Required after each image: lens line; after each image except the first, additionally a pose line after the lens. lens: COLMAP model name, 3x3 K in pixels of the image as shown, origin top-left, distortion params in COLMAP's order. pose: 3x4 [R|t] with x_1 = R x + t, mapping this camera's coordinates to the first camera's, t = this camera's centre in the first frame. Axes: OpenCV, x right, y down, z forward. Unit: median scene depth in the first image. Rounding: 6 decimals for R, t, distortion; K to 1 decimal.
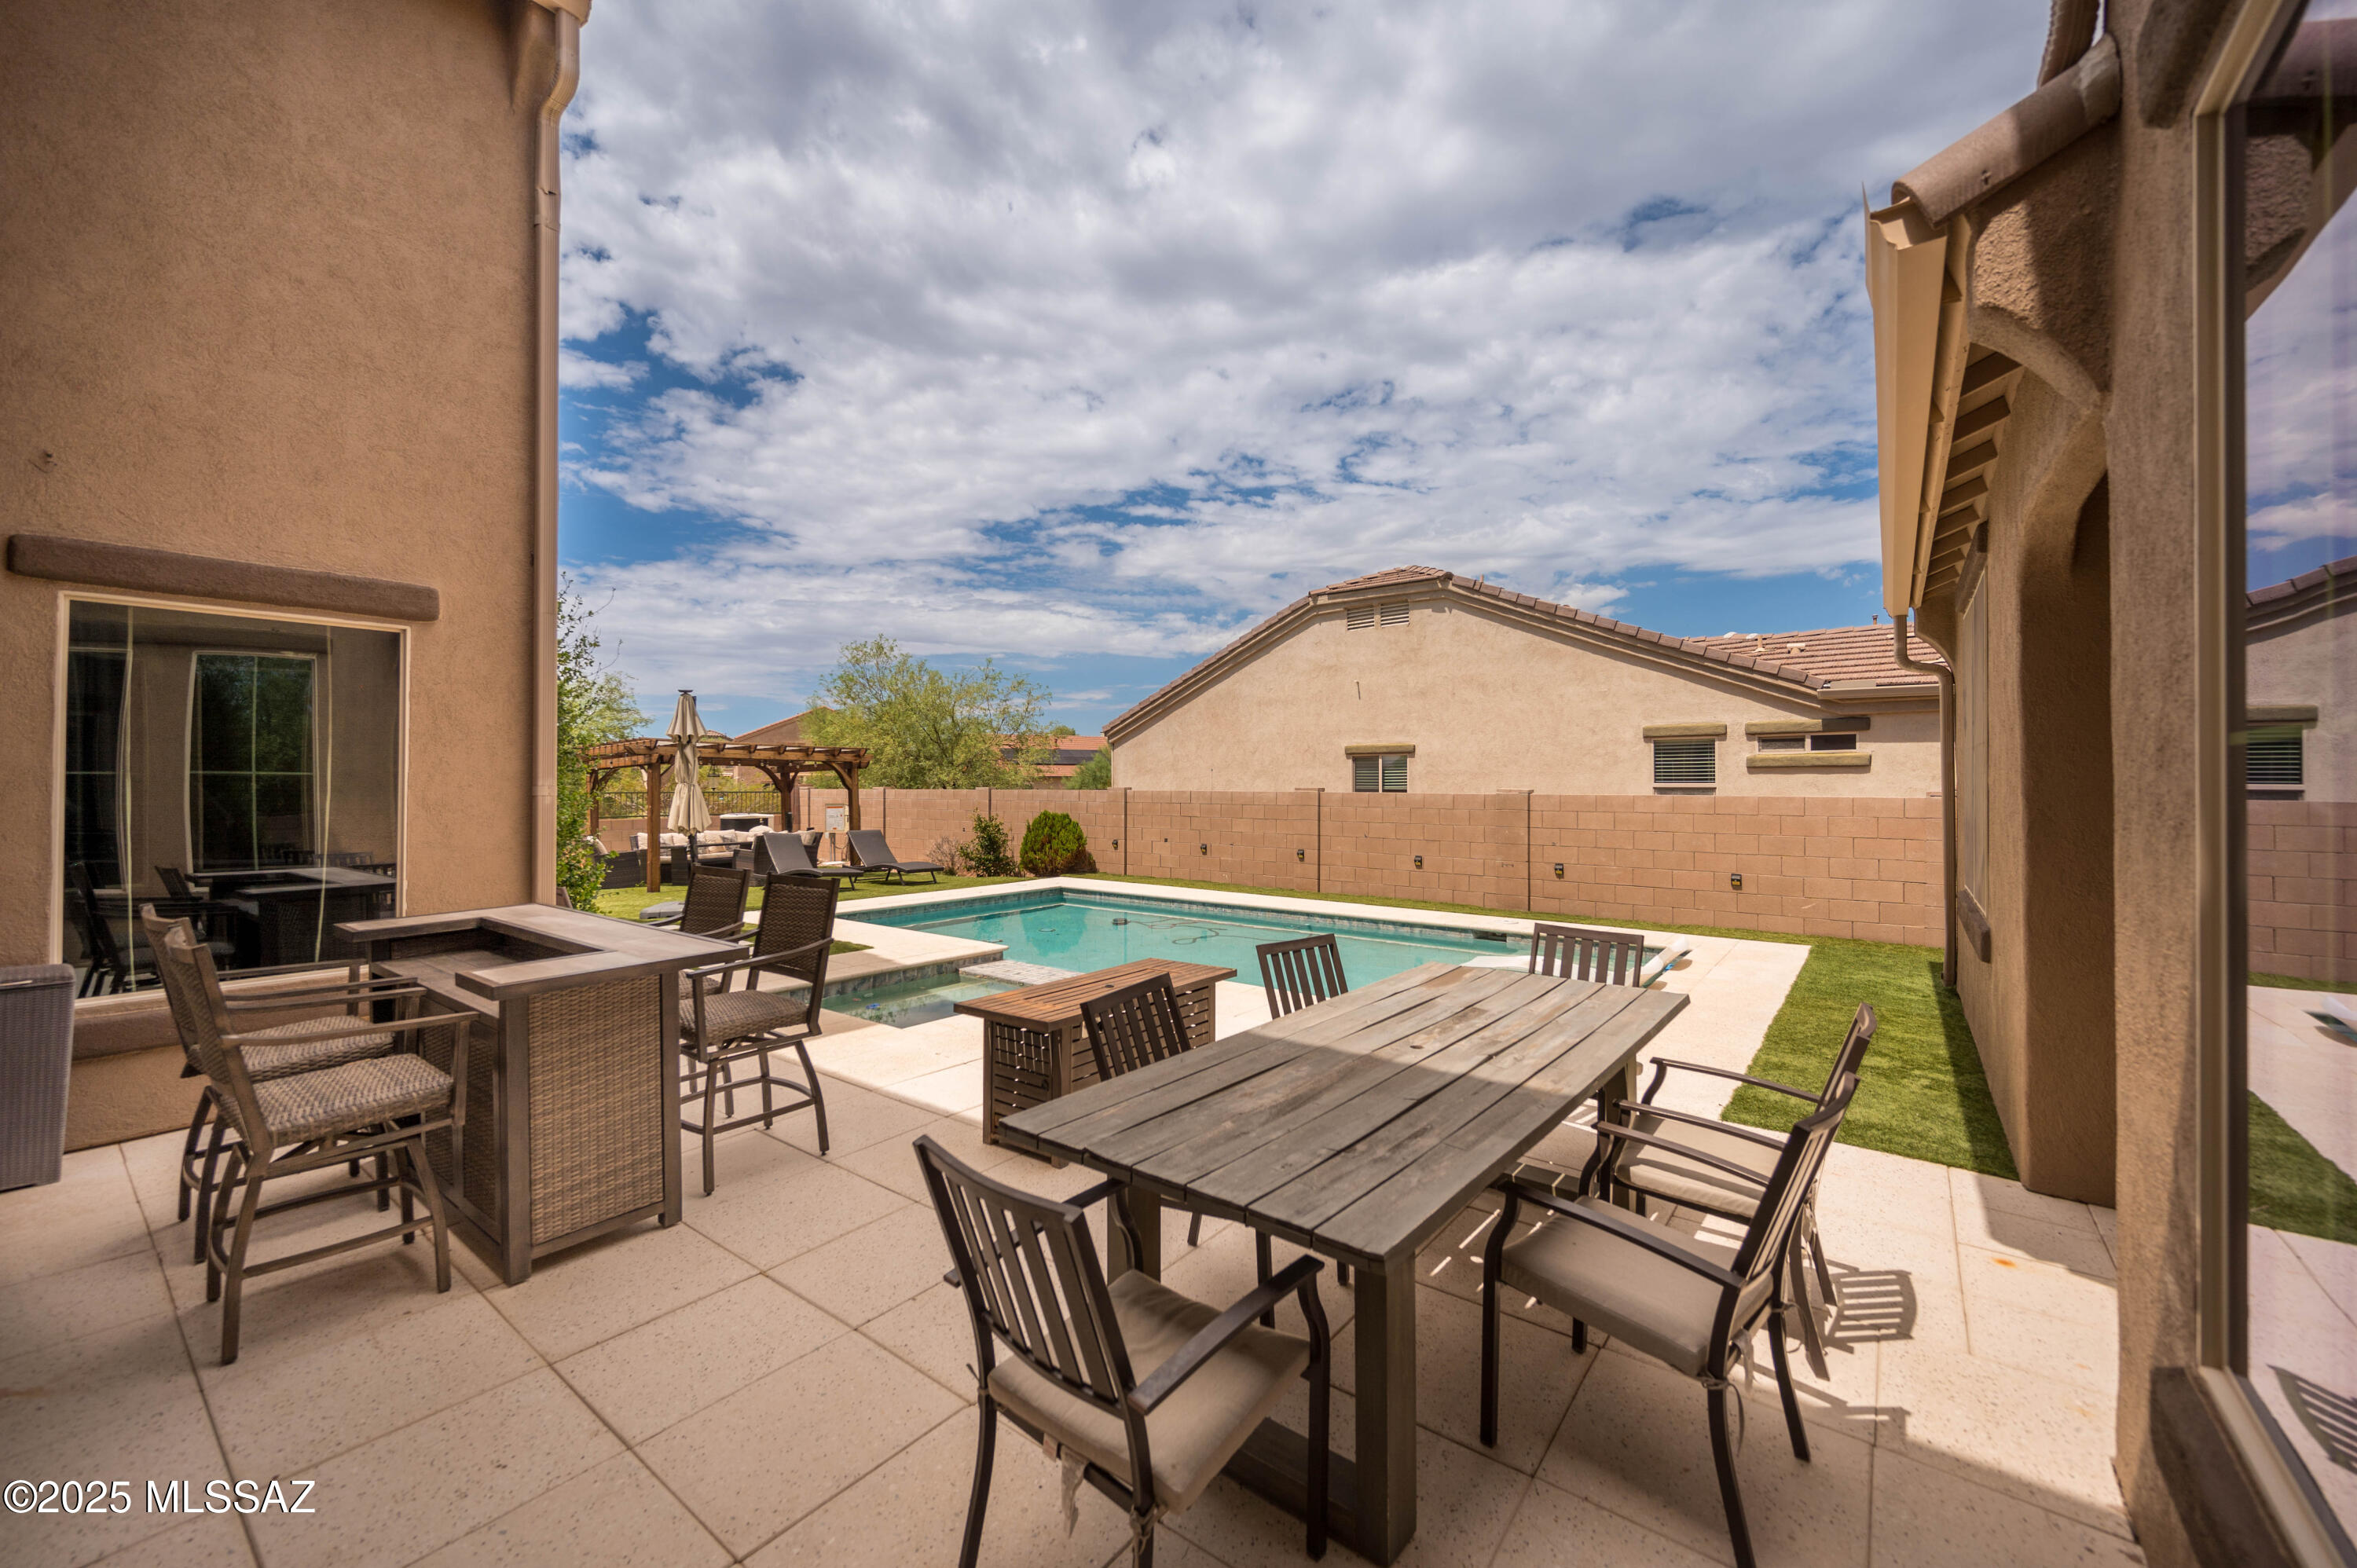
lens RADIAL K [[929.2, 0, 1178.5], [0, 929.2, 784.0], [0, 0, 1]] dist [-0.000213, 0.000069]
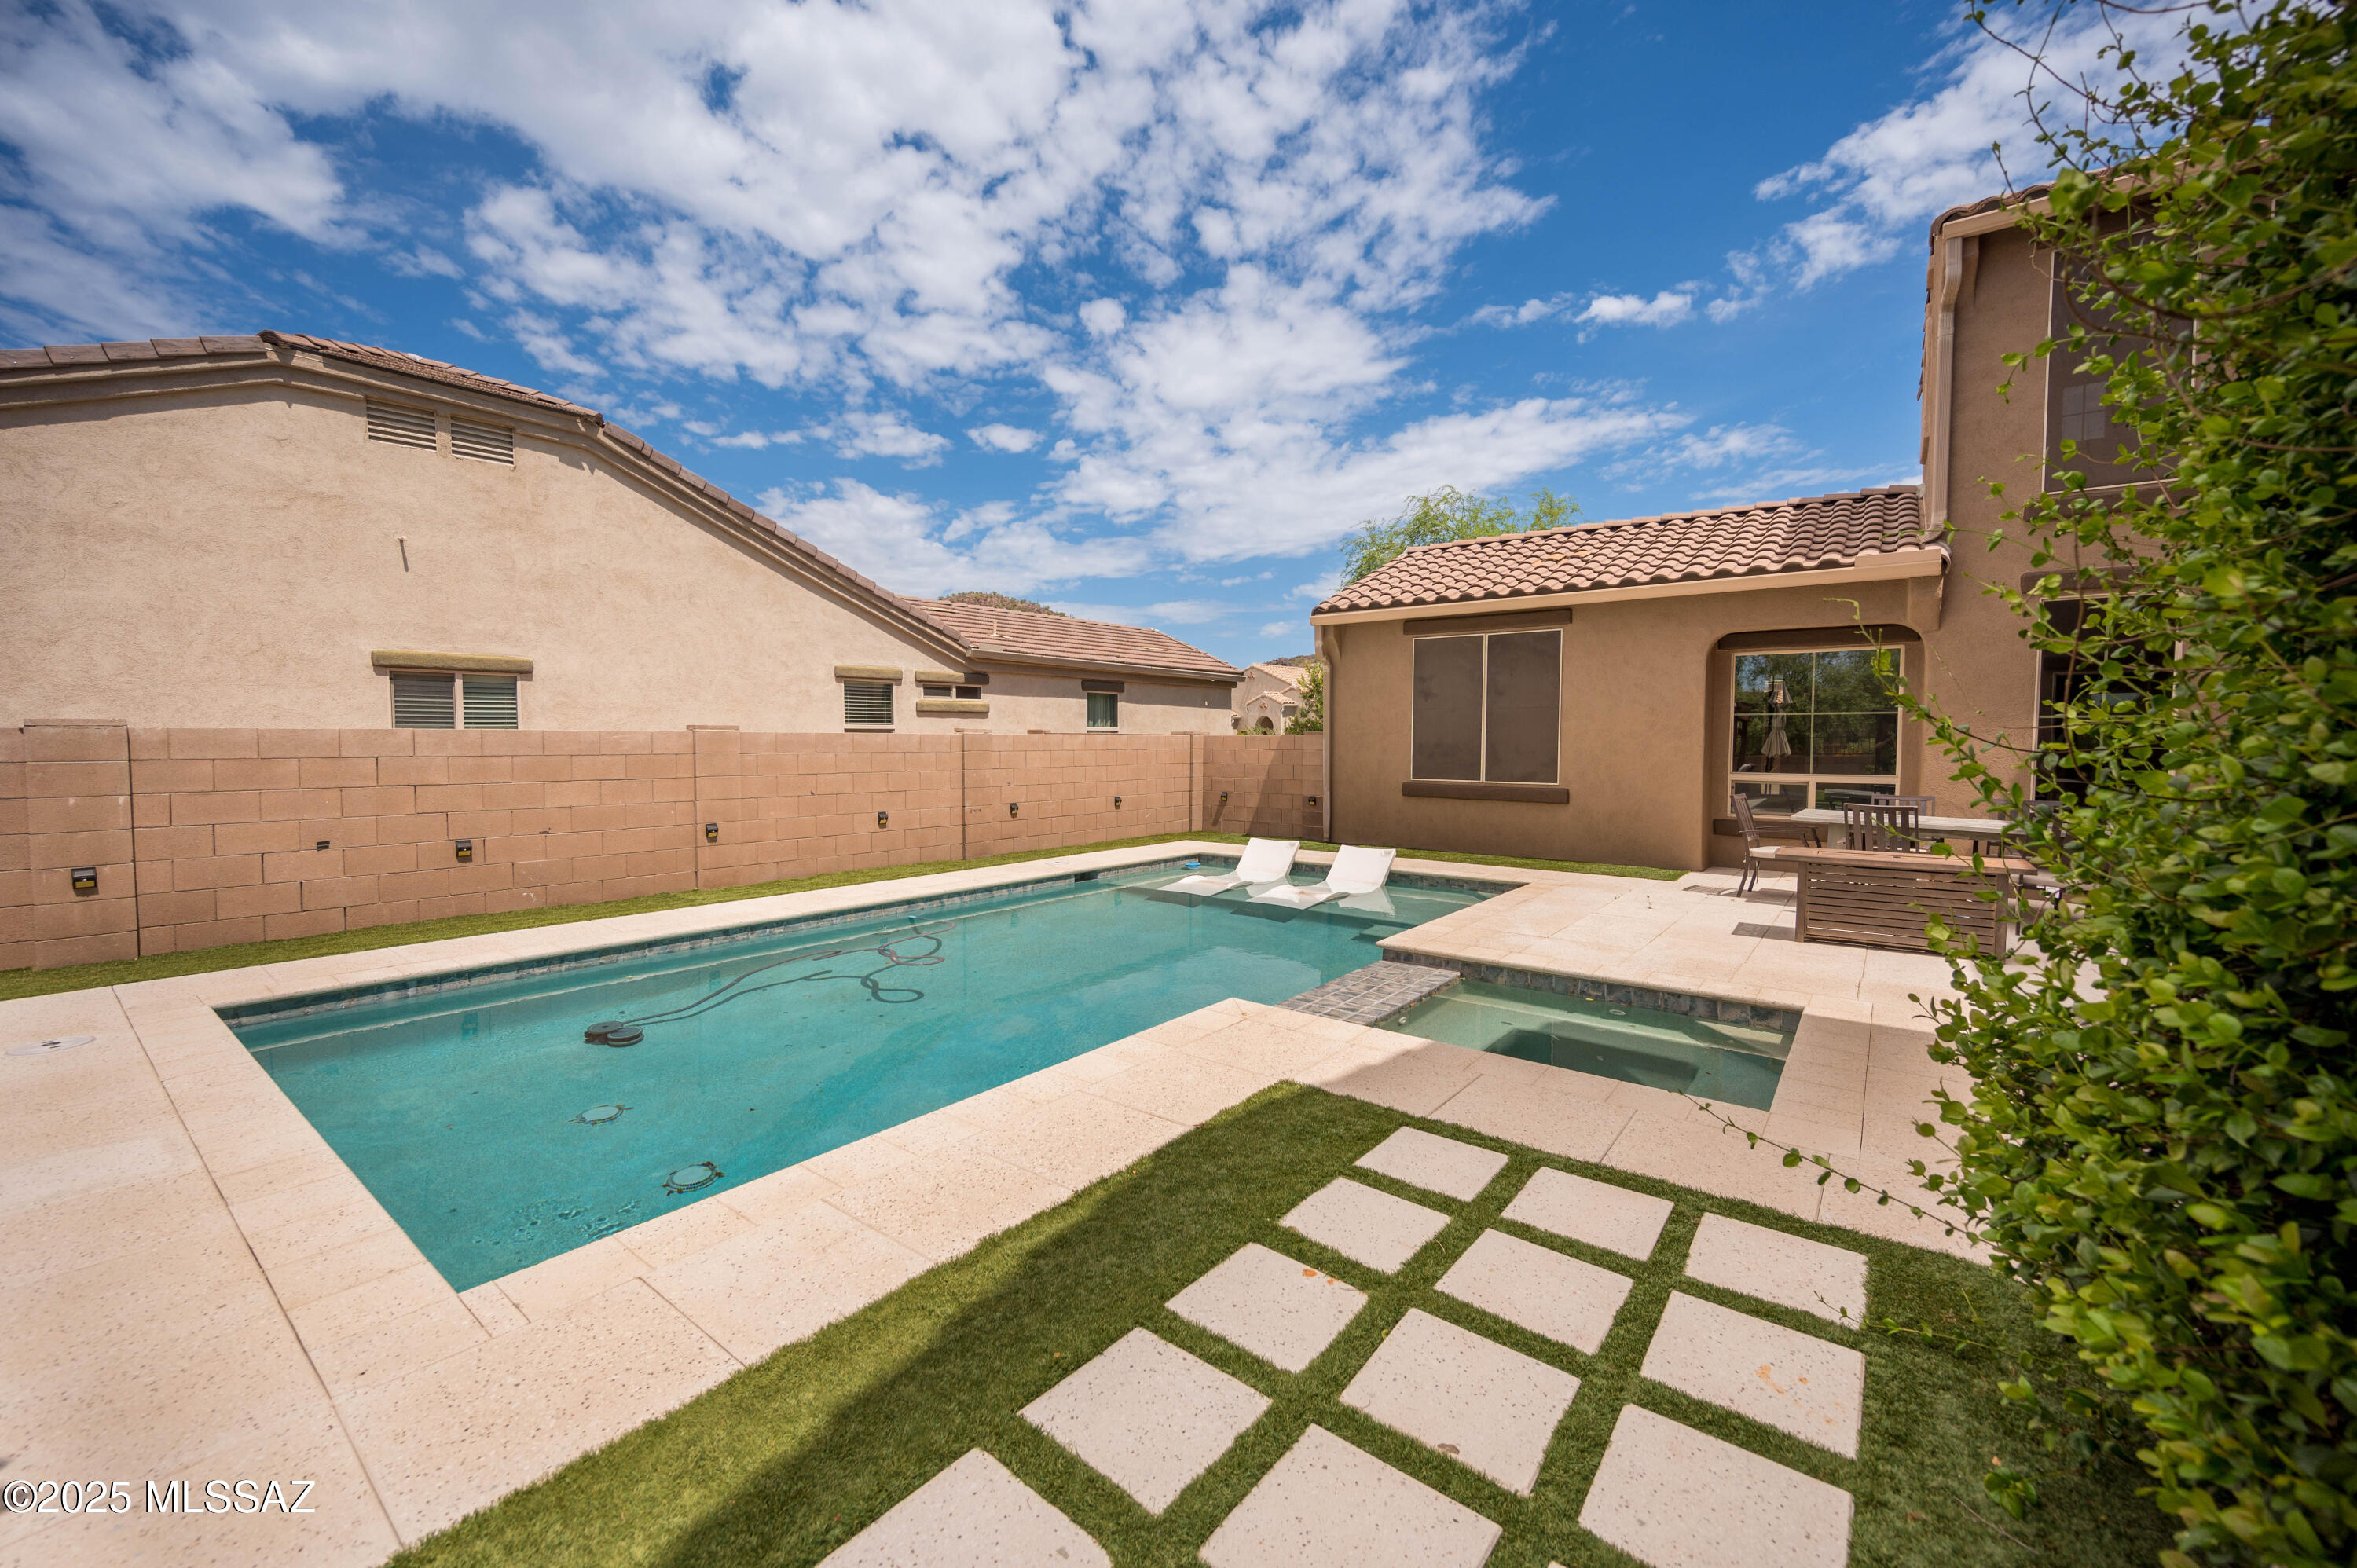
lens RADIAL K [[929.2, 0, 1178.5], [0, 929.2, 784.0], [0, 0, 1]] dist [-0.000213, 0.000069]
pose [[-0.003353, -0.052022, 0.998640, -0.476238], [-0.004810, 0.998635, 0.052005, 0.009340], [-0.999983, -0.004629, -0.003599, 0.656581]]
